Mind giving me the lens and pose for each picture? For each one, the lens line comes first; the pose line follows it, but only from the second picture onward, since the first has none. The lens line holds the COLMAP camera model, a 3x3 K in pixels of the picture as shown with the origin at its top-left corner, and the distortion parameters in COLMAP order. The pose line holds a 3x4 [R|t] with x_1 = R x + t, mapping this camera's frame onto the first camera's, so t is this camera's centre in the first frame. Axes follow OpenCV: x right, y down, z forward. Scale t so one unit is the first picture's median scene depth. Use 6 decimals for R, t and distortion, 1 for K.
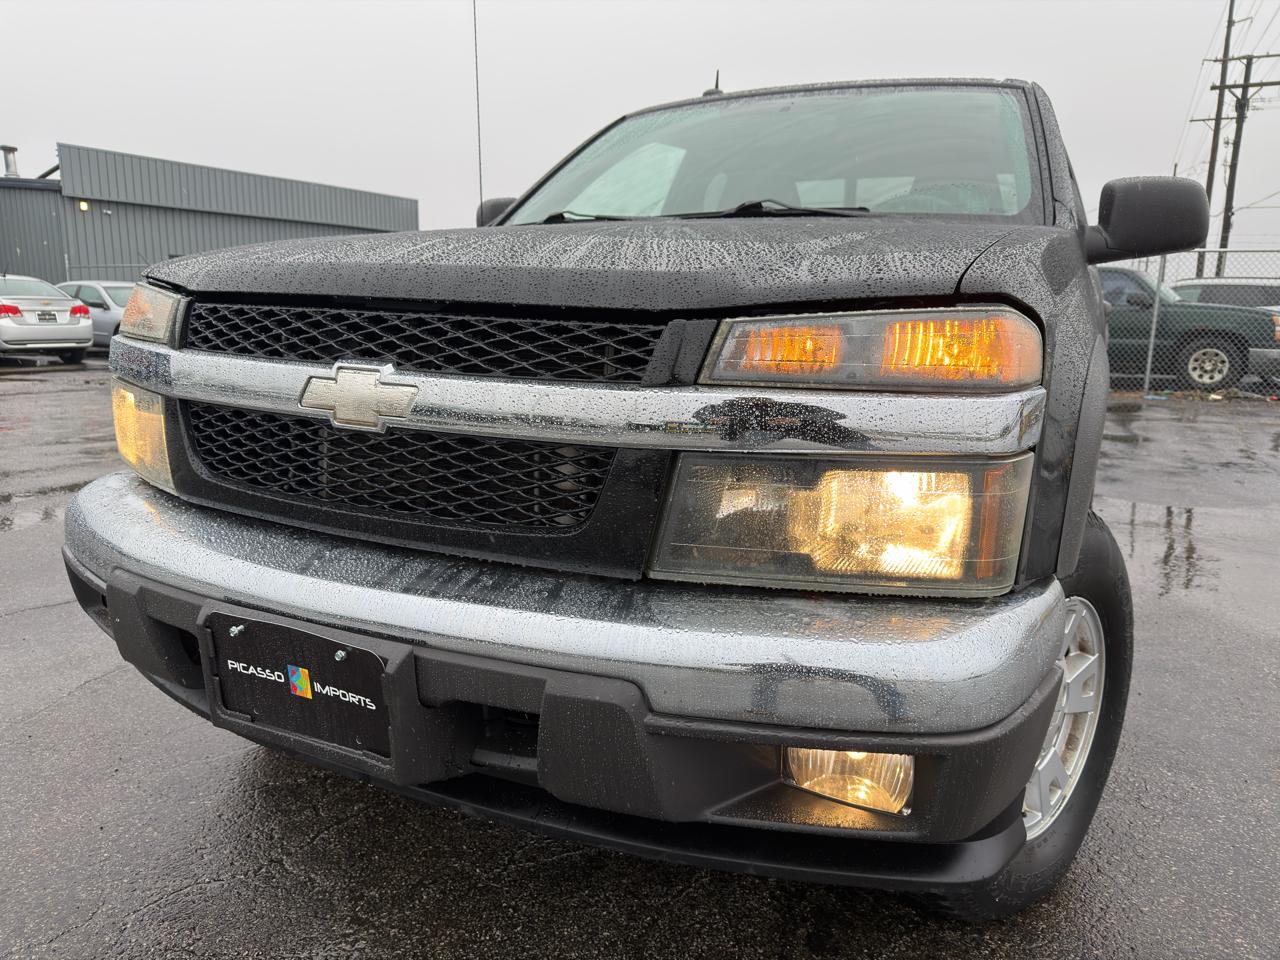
lens RADIAL K [[916.9, 0, 643.5], [0, 916.9, 478.1], [0, 0, 1]] dist [0.041395, -0.059150]
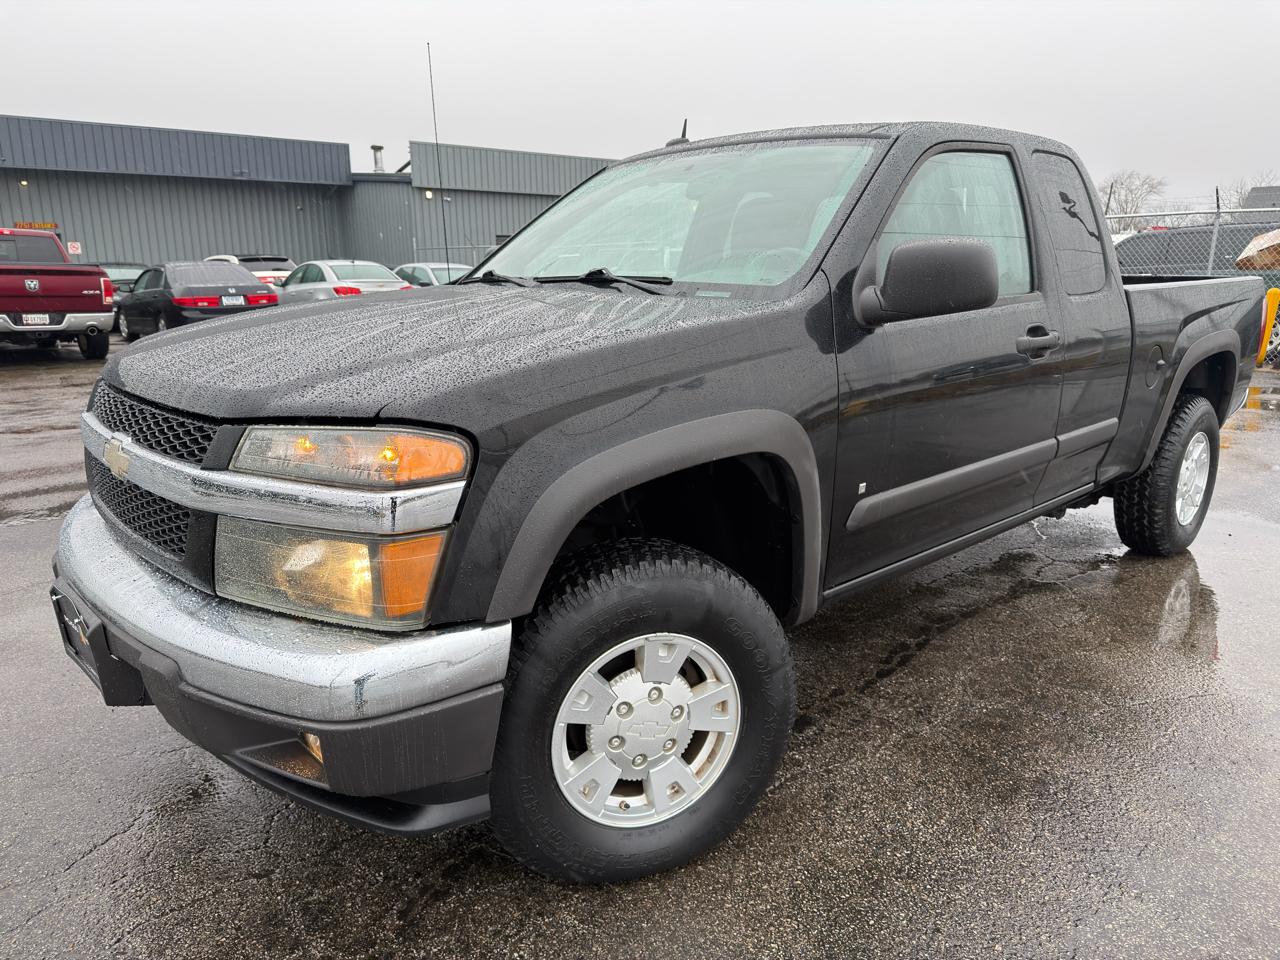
lens RADIAL K [[916.9, 0, 634.7], [0, 916.9, 486.3], [0, 0, 1]] dist [0.041395, -0.059150]
pose [[0.935831, 0.064339, -0.346526, 1.053036], [-0.046659, 0.997159, 0.059135, -0.171308], [0.349346, -0.039172, 0.936175, -0.156933]]
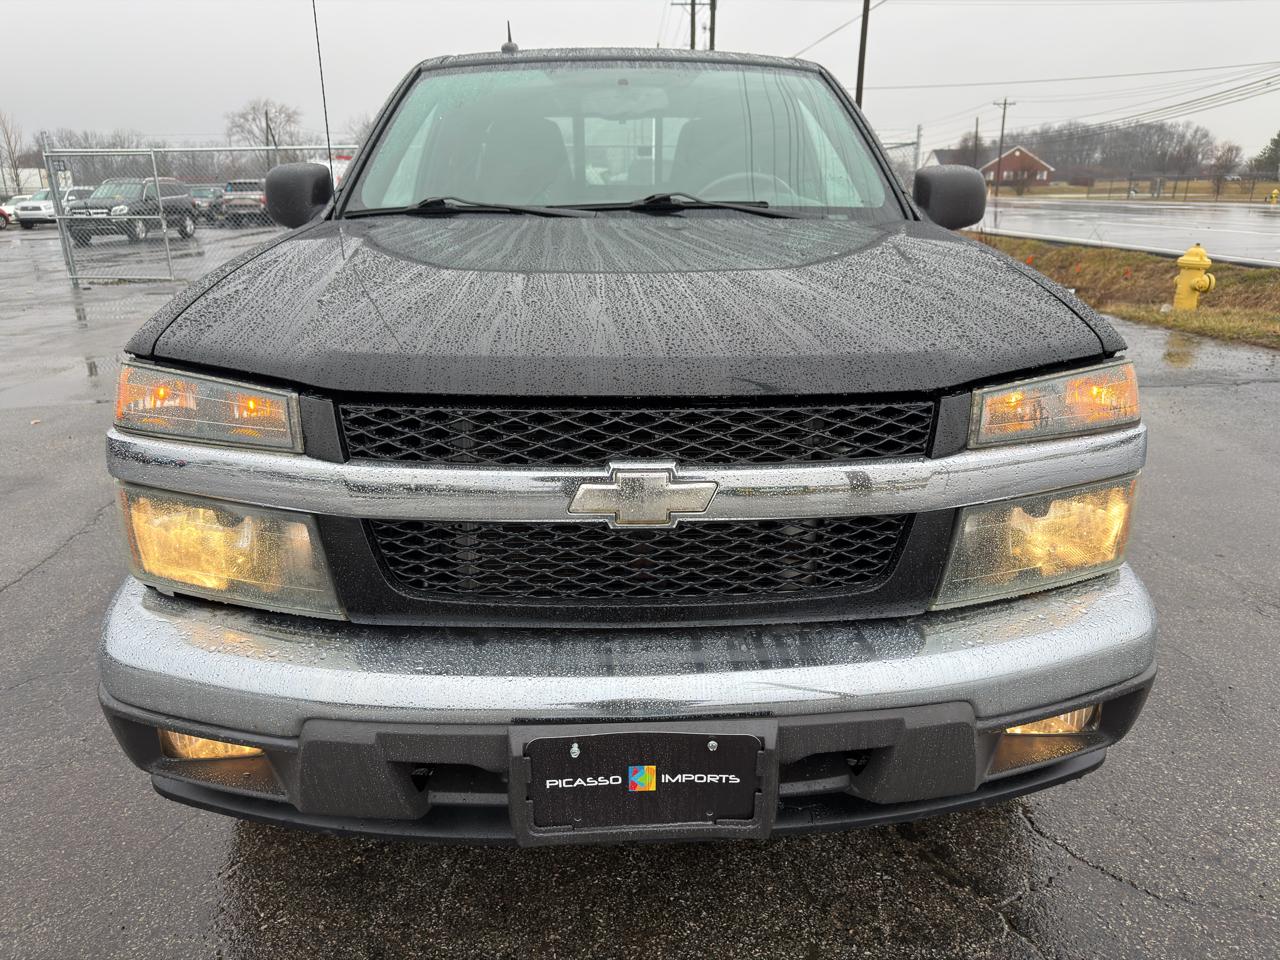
lens RADIAL K [[916.9, 0, 649.7], [0, 916.9, 487.8], [0, 0, 1]] dist [0.041395, -0.059150]
pose [[0.875695, -0.177874, 0.448909, -0.753422], [0.116293, 0.980004, 0.161459, -0.260308], [-0.468652, -0.089183, 0.878870, 0.110495]]
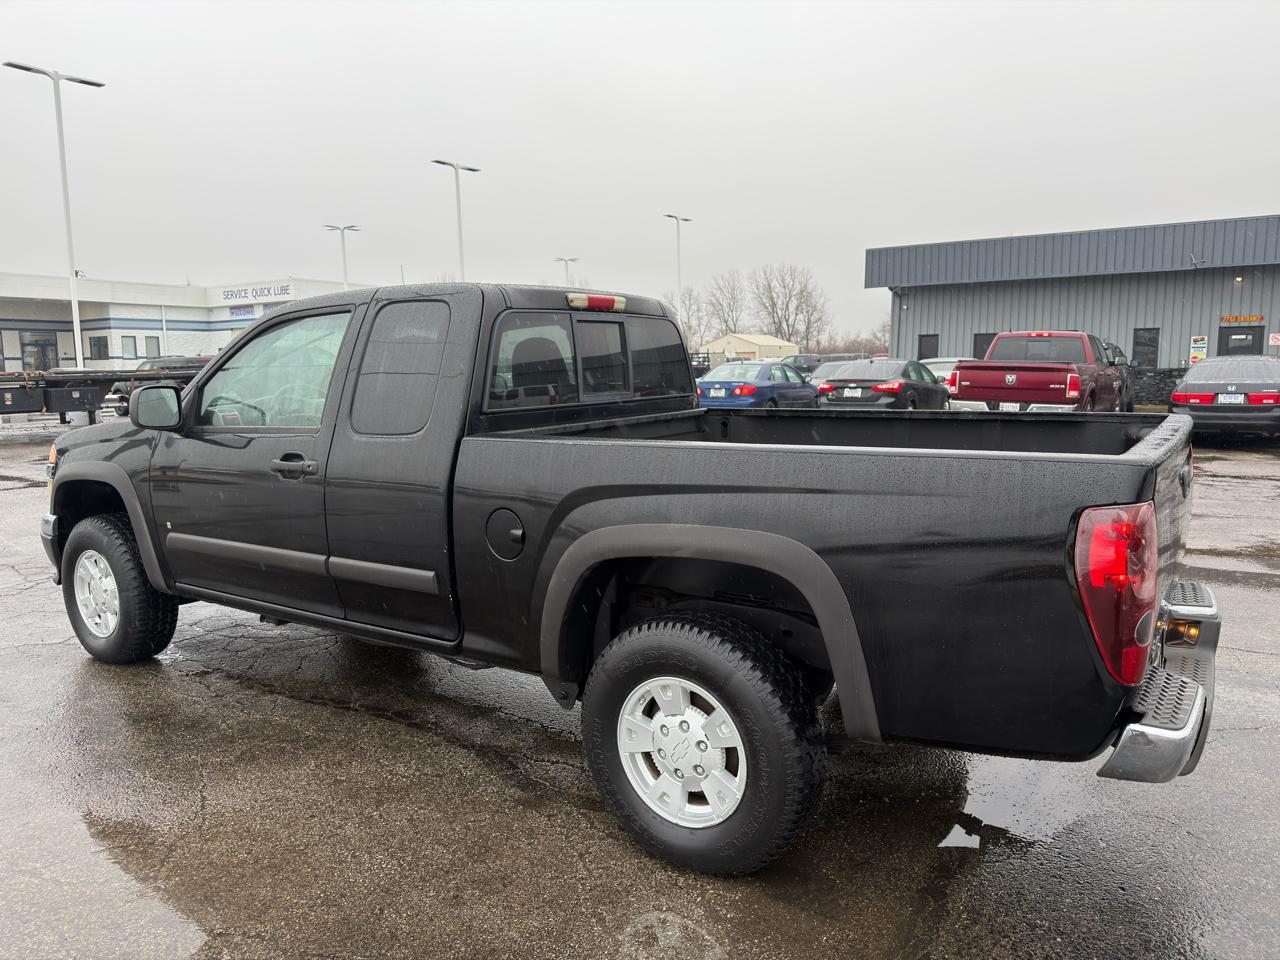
lens RADIAL K [[916.9, 0, 638.7], [0, 916.9, 487.4], [0, 0, 1]] dist [0.041395, -0.059150]
pose [[-0.143648, 0.123959, -0.981835, 3.739263], [-0.171249, 0.974043, 0.148030, -0.962720], [0.974699, 0.189403, -0.118691, 3.676761]]
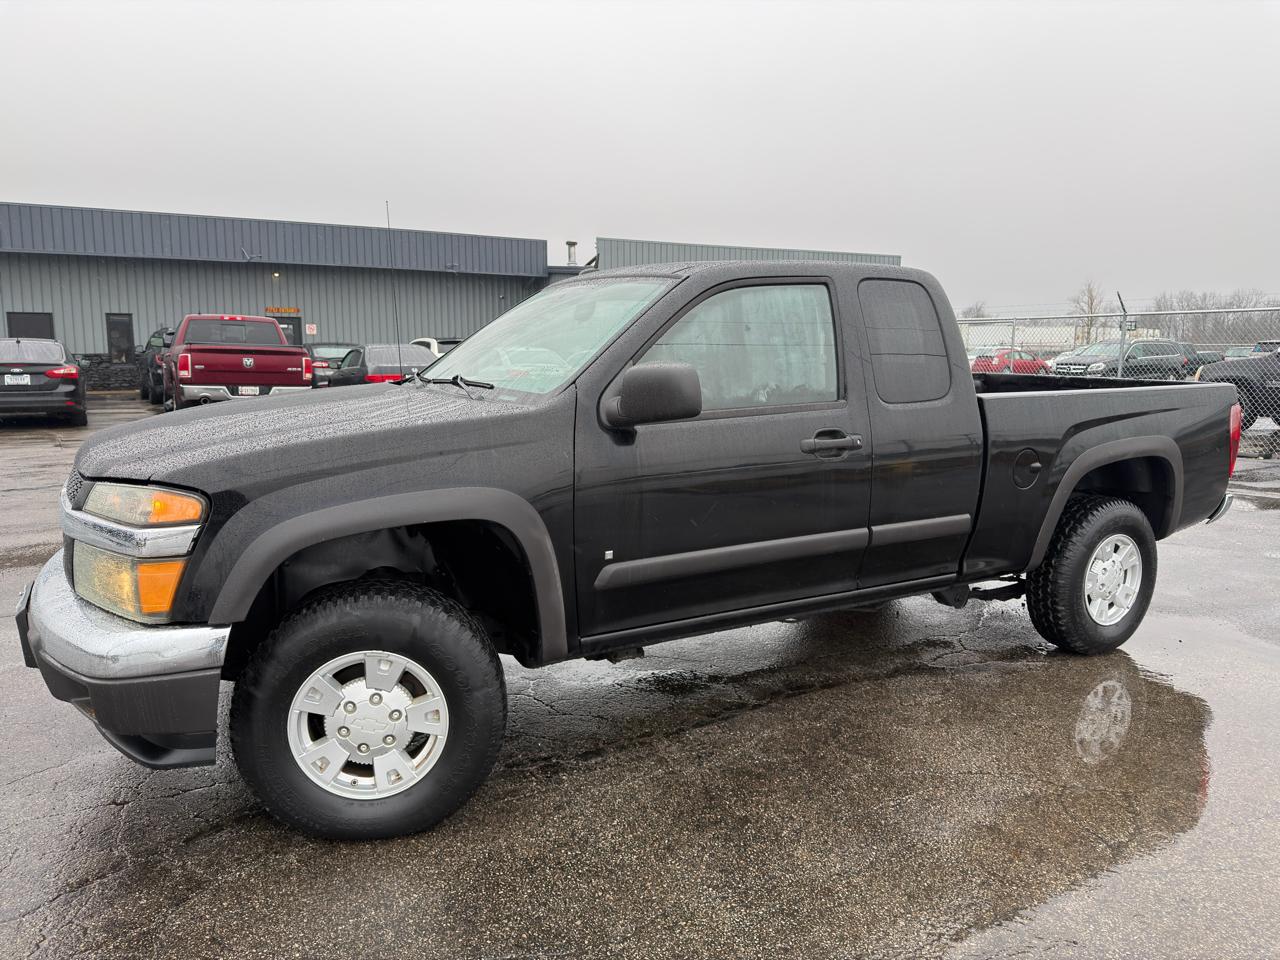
lens RADIAL K [[916.9, 0, 653.0], [0, 916.9, 476.8], [0, 0, 1]] dist [0.041395, -0.059150]
pose [[0.837574, 0.071245, -0.541658, 2.168107], [-0.097029, 0.995097, -0.019152, -0.244168], [0.537638, 0.068598, 0.840381, -0.141889]]
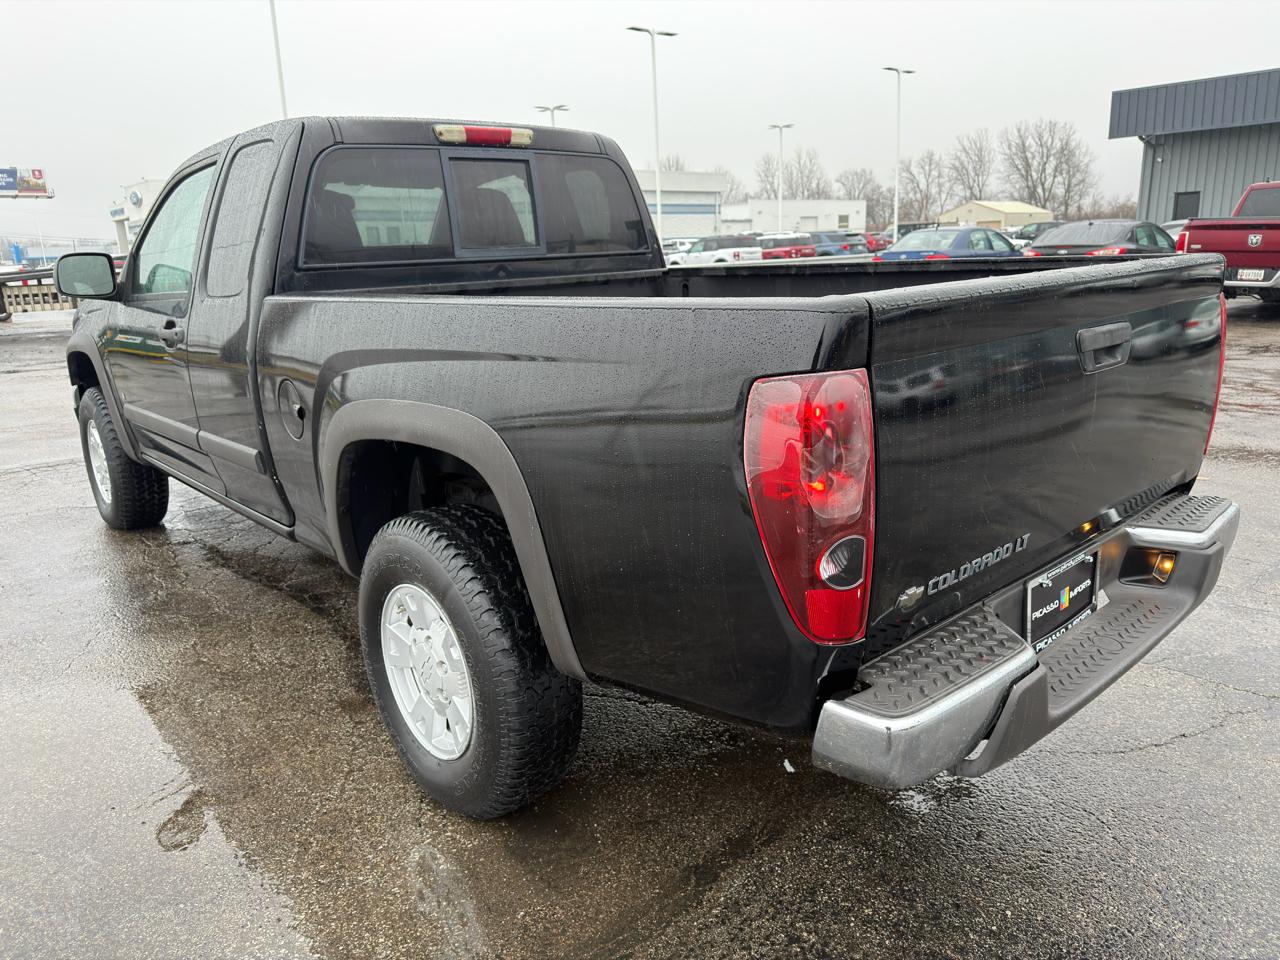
lens RADIAL K [[916.9, 0, 644.9], [0, 916.9, 481.1], [0, 0, 1]] dist [0.041395, -0.059150]
pose [[-0.378659, 0.230418, -0.896396, 3.087126], [-0.139622, 0.943210, 0.301431, -1.013140], [0.914944, 0.239297, -0.324983, 4.489186]]
